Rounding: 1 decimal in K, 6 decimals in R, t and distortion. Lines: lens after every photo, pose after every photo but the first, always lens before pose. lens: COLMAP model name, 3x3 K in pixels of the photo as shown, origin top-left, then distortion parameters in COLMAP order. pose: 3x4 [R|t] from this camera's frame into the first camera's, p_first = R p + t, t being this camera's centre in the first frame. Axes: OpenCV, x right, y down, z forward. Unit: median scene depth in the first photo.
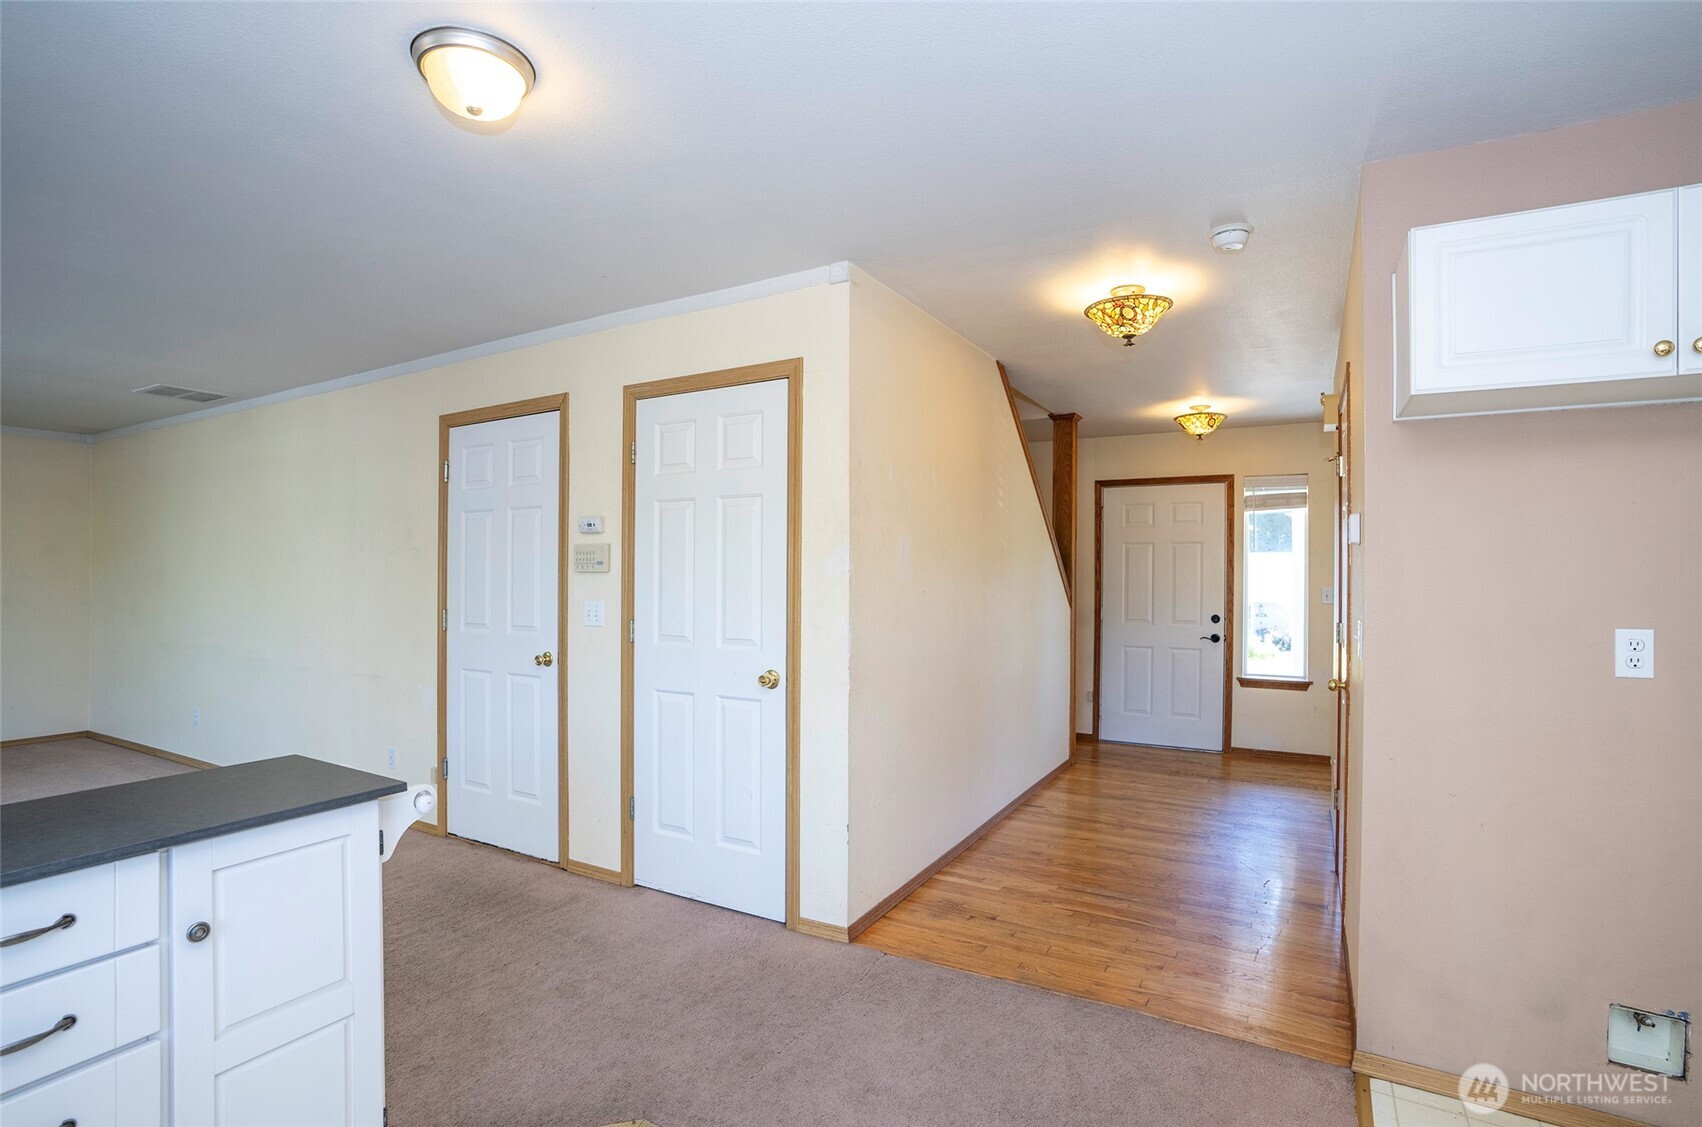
lens RADIAL K [[828.9, 0, 854.1], [0, 828.9, 568.7], [0, 0, 1]] dist [-0.056878, 0.019181]
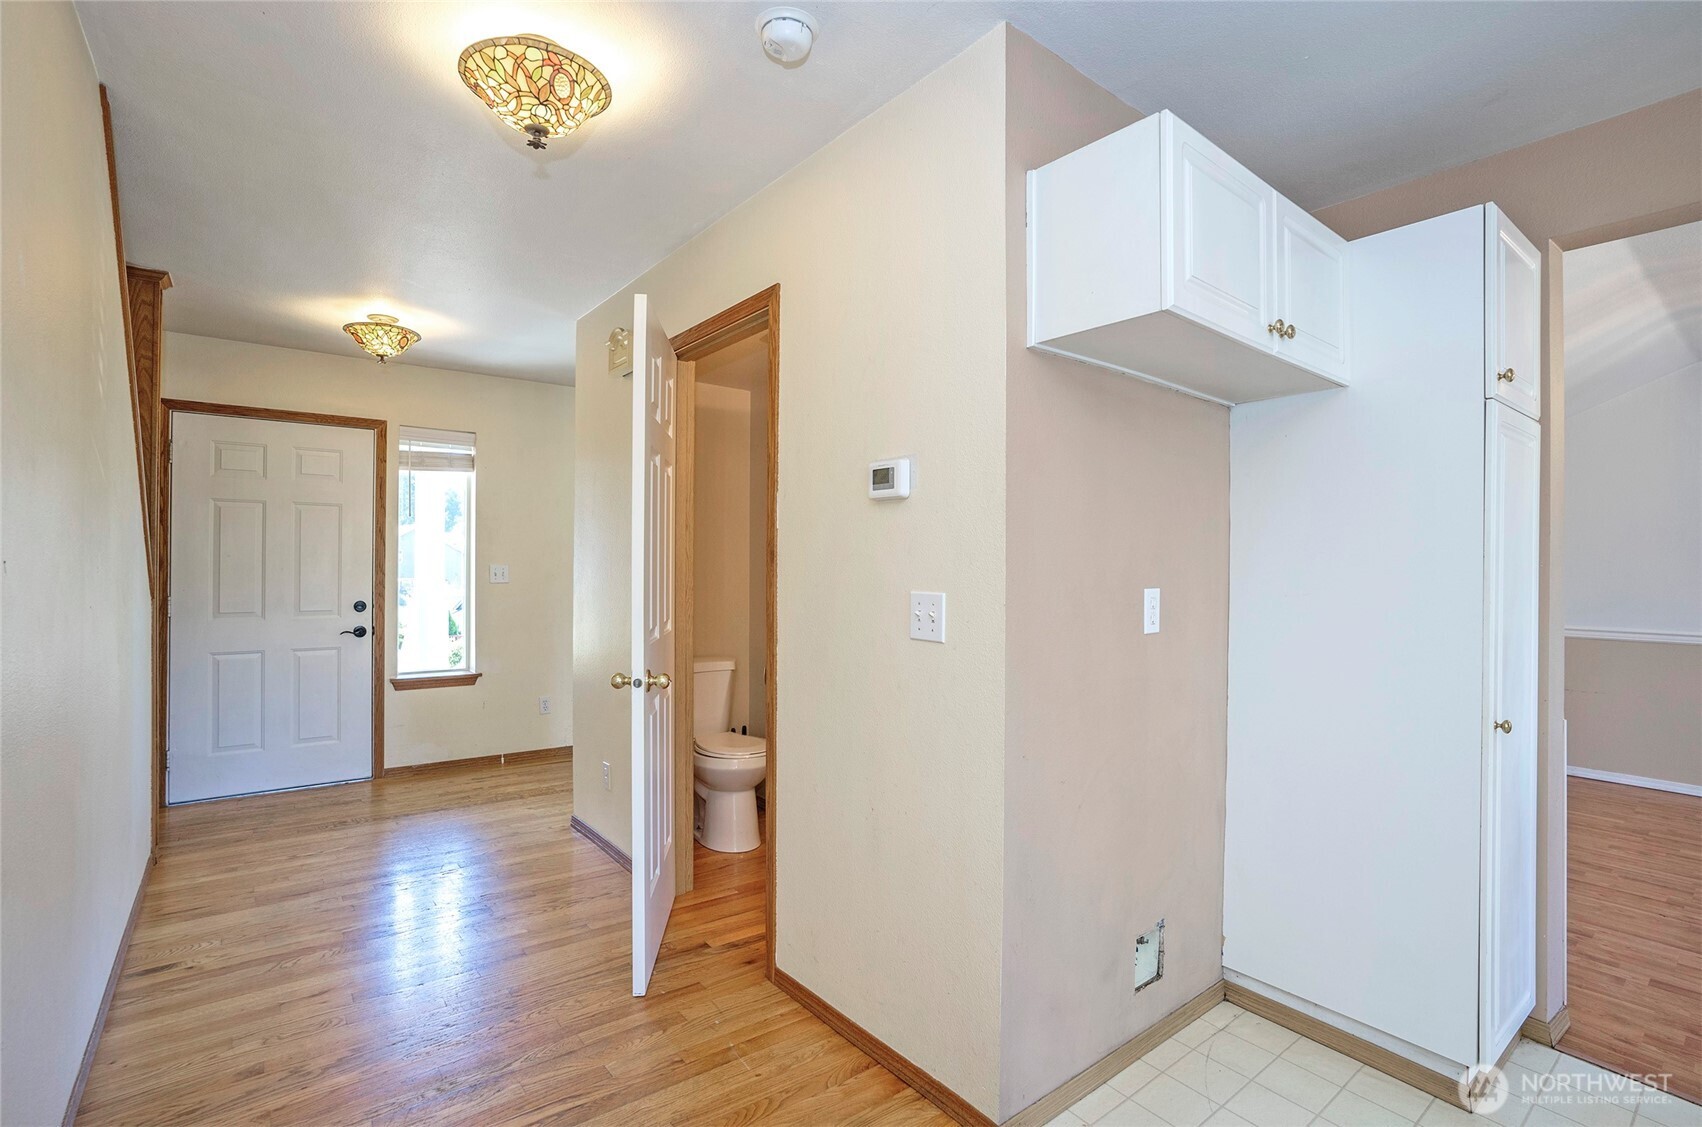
lens RADIAL K [[792.2, 0, 883.2], [0, 792.2, 562.8], [0, 0, 1]] dist [-0.053055, 0.013782]
pose [[0.378329, -0.001558, 0.925670, -0.043757], [-0.010627, 0.999925, 0.006026, 0.011239], [-0.925610, -0.012117, 0.378284, 0.278383]]
